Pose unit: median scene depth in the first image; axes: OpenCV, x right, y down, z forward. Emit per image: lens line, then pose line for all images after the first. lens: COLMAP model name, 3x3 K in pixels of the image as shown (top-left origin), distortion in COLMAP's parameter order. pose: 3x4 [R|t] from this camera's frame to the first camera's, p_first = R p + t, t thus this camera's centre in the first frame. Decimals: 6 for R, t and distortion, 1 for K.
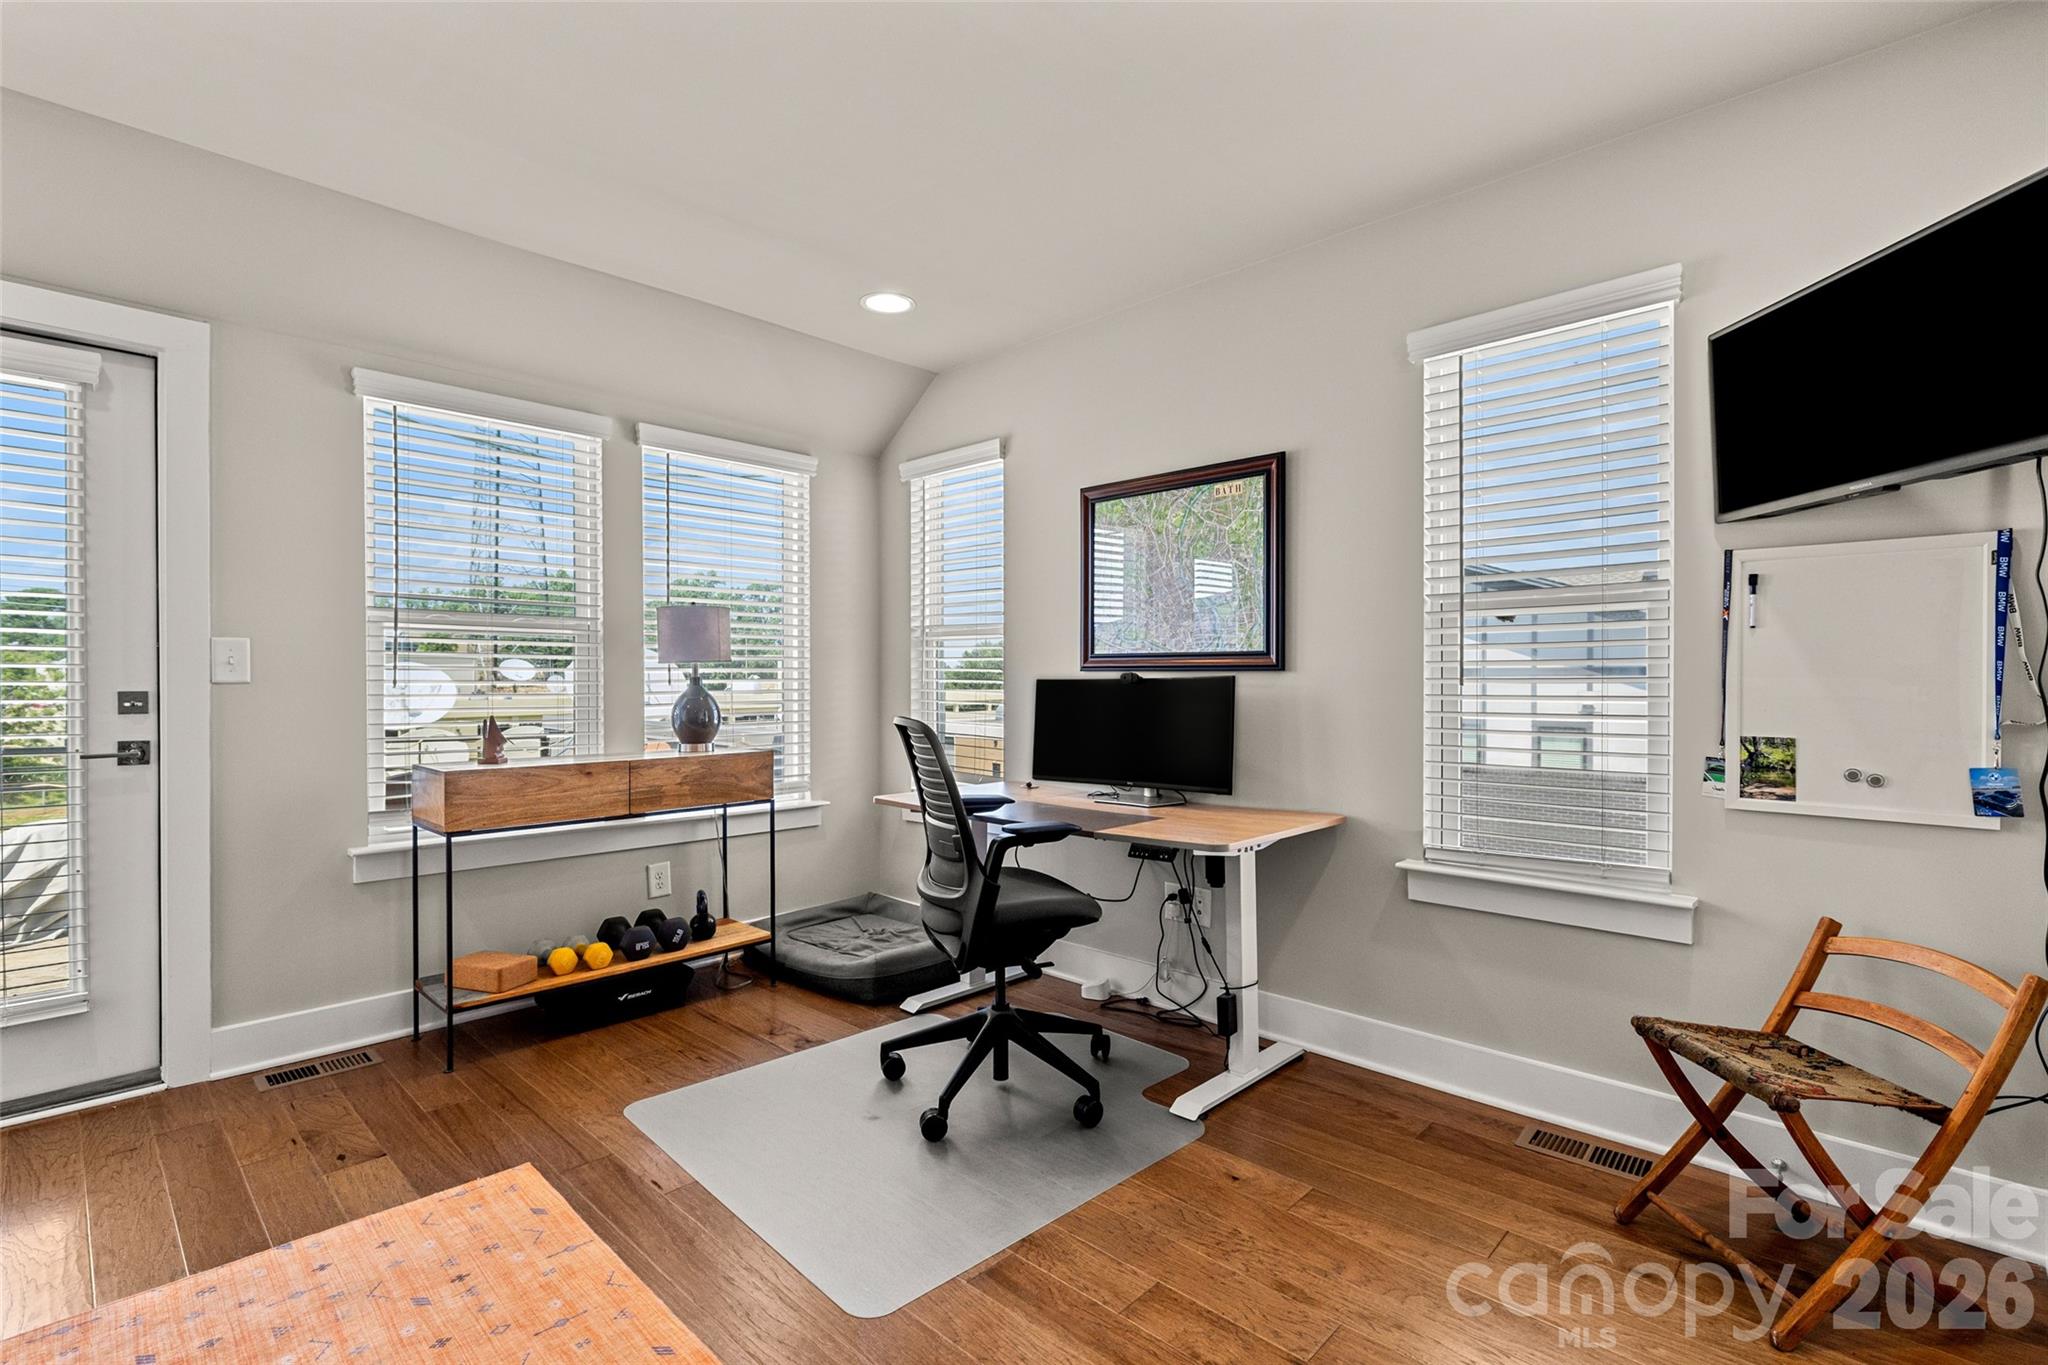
lens RADIAL K [[913.5, 0, 1013.9], [0, 913.5, 680.7], [0, 0, 1]] dist [-0.001352, 0.000552]
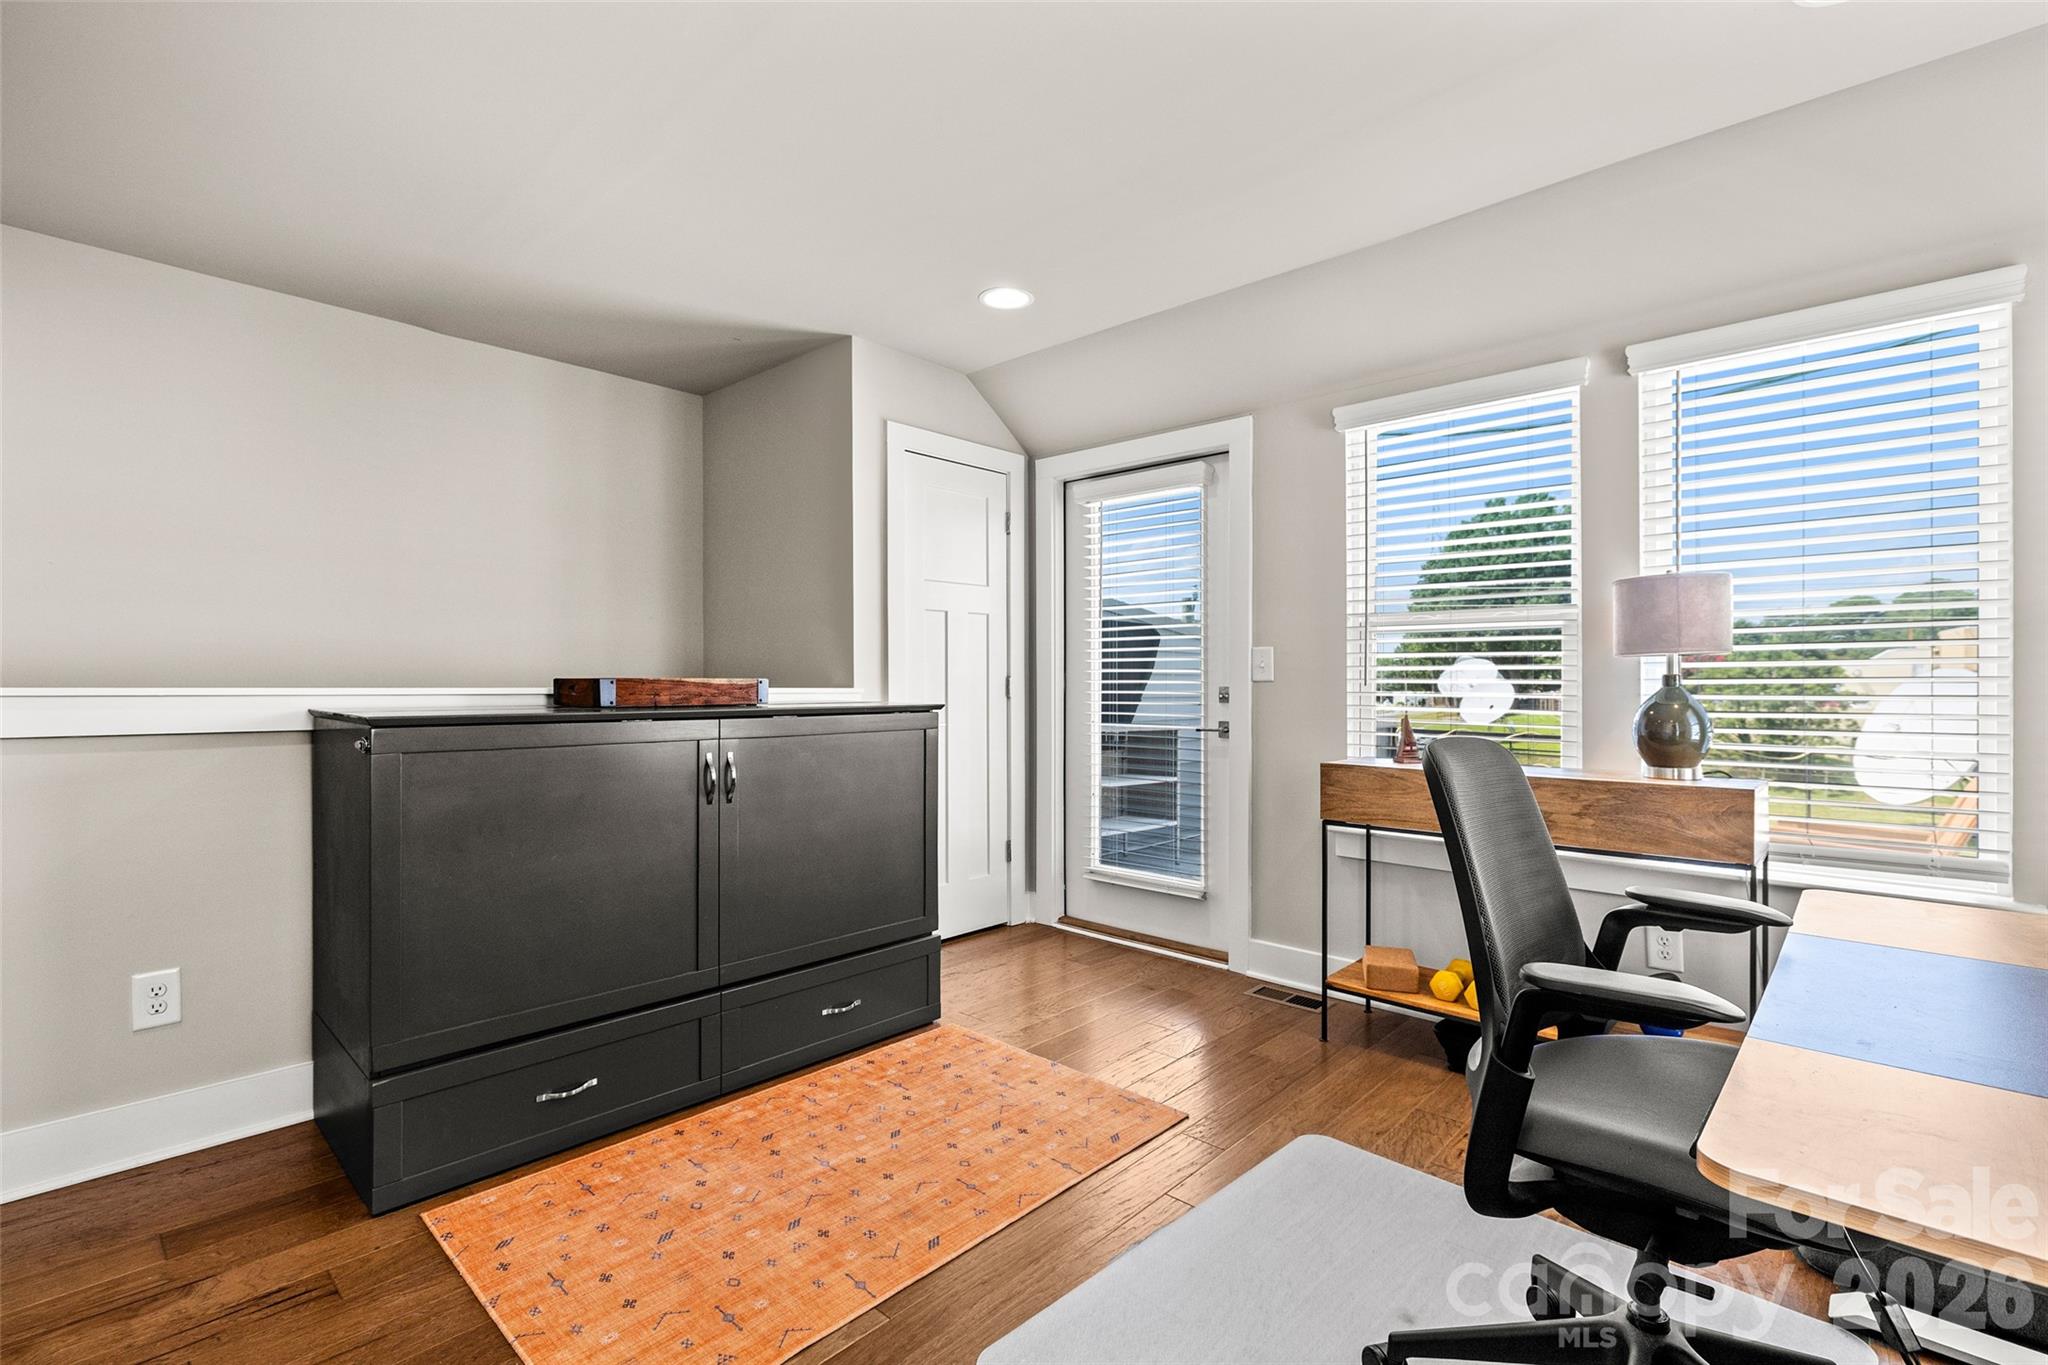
lens RADIAL K [[913.5, 0, 1014.9], [0, 913.5, 685.4], [0, 0, 1]] dist [-0.001352, 0.000552]
pose [[0.050487, 0.005830, -0.998708, 0.446717], [-0.001755, 0.999982, 0.005748, 0.001416], [0.998723, 0.001463, 0.050497, 0.581577]]
